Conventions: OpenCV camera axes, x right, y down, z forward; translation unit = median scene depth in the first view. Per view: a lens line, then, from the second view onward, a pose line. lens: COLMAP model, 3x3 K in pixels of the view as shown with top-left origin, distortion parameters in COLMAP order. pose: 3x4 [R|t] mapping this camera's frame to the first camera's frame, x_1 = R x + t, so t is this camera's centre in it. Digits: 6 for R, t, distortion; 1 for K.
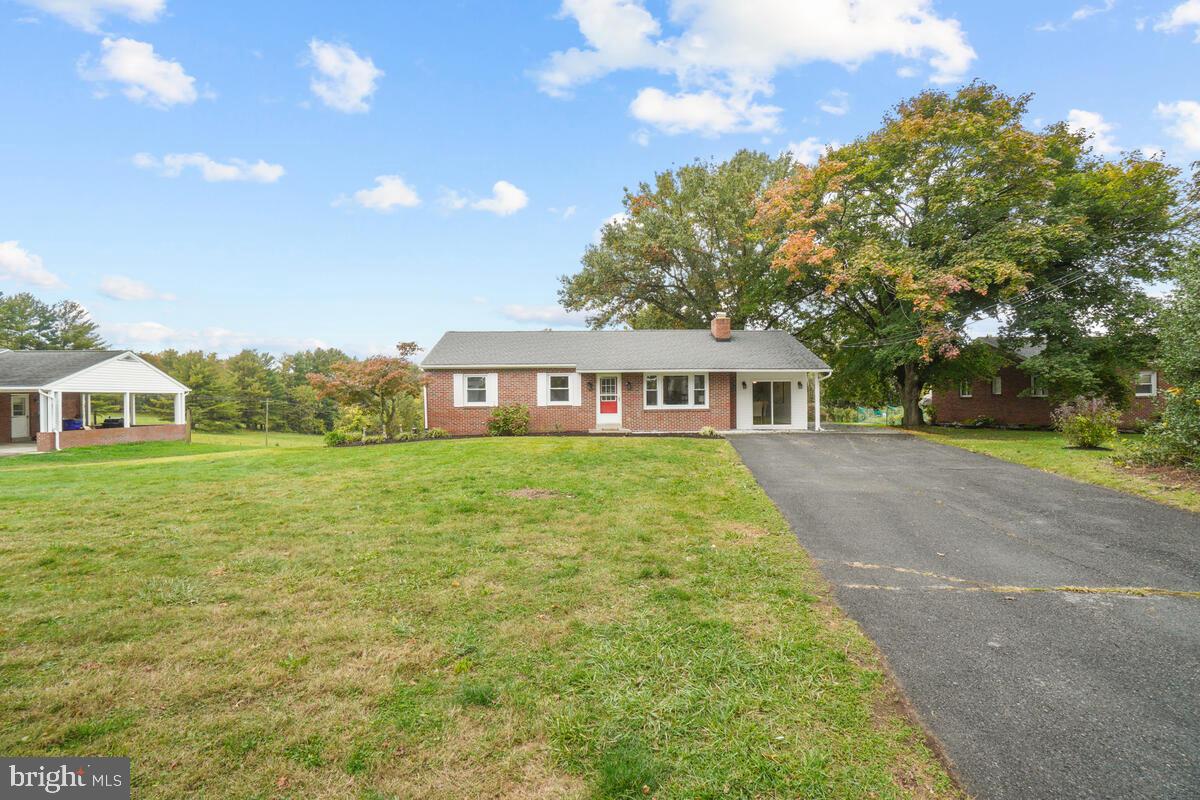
lens RADIAL K [[538.9, 0, 600.0], [0, 538.9, 397.1], [0, 0, 1]] dist [-0.021823, 0.002066]
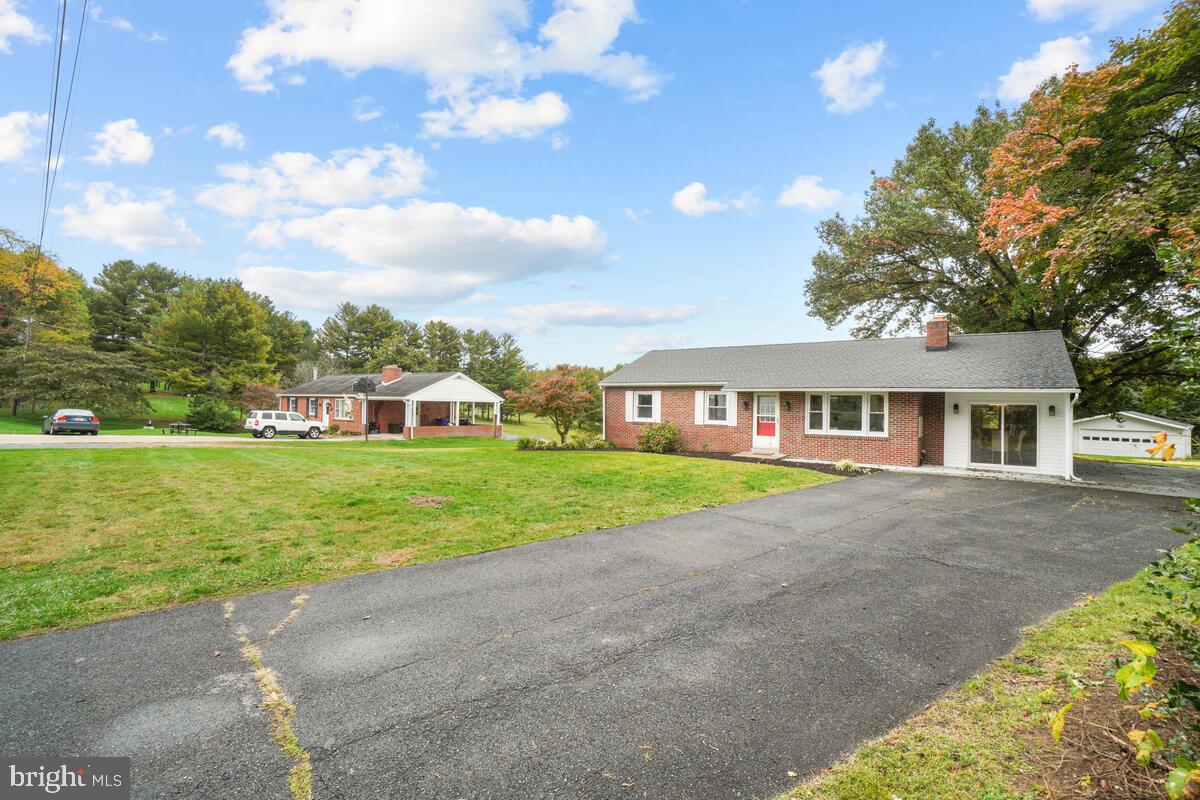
lens RADIAL K [[538.9, 0, 596.8], [0, 538.9, 401.5], [0, 0, 1]] dist [-0.021823, 0.002066]
pose [[0.786981, 0.019293, -0.616675, 0.313016], [-0.026091, 0.999658, -0.002022, -0.016529], [0.616425, 0.017681, 0.787215, 0.095844]]
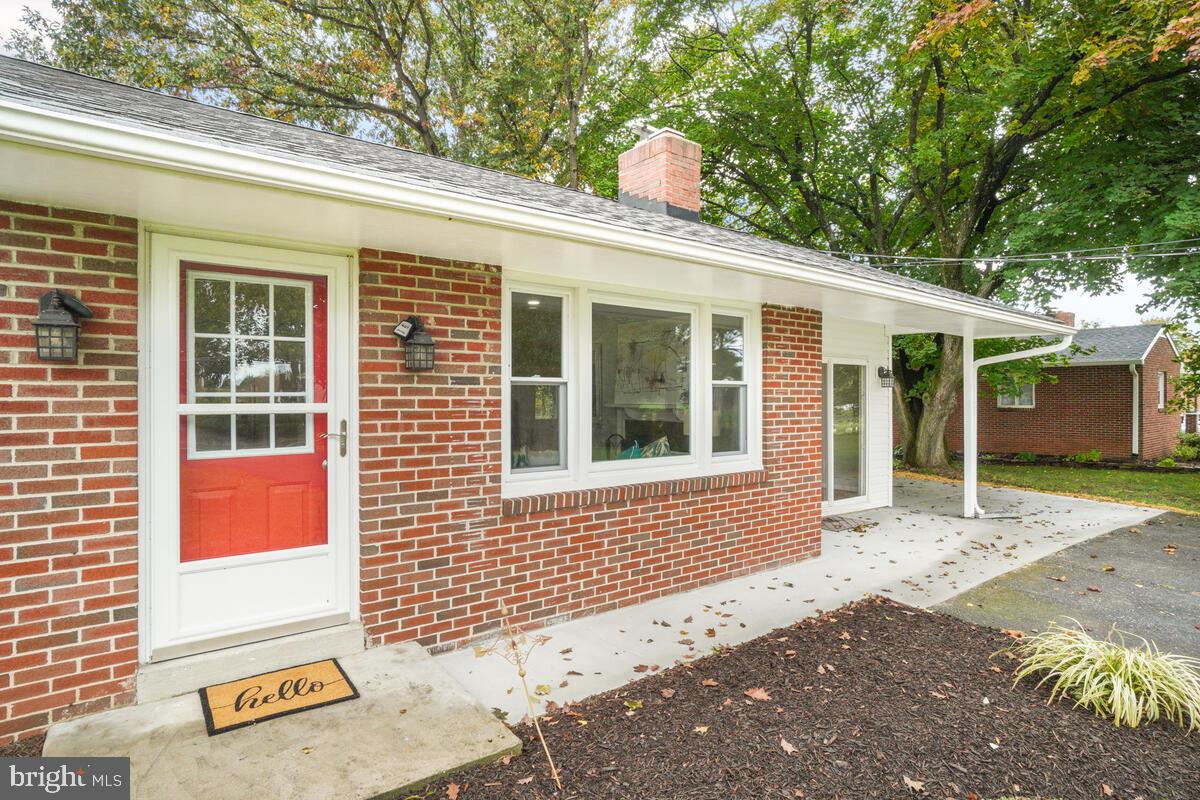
lens RADIAL K [[654.5, 0, 595.7], [0, 654.5, 399.0], [0, 0, 1]] dist [-0.004658, -0.000180]
pose [[0.789639, 0.005472, 0.613547, -0.013670], [-0.002869, 0.999982, -0.005226, -0.005095], [-0.613565, 0.002367, 0.789641, 0.740526]]
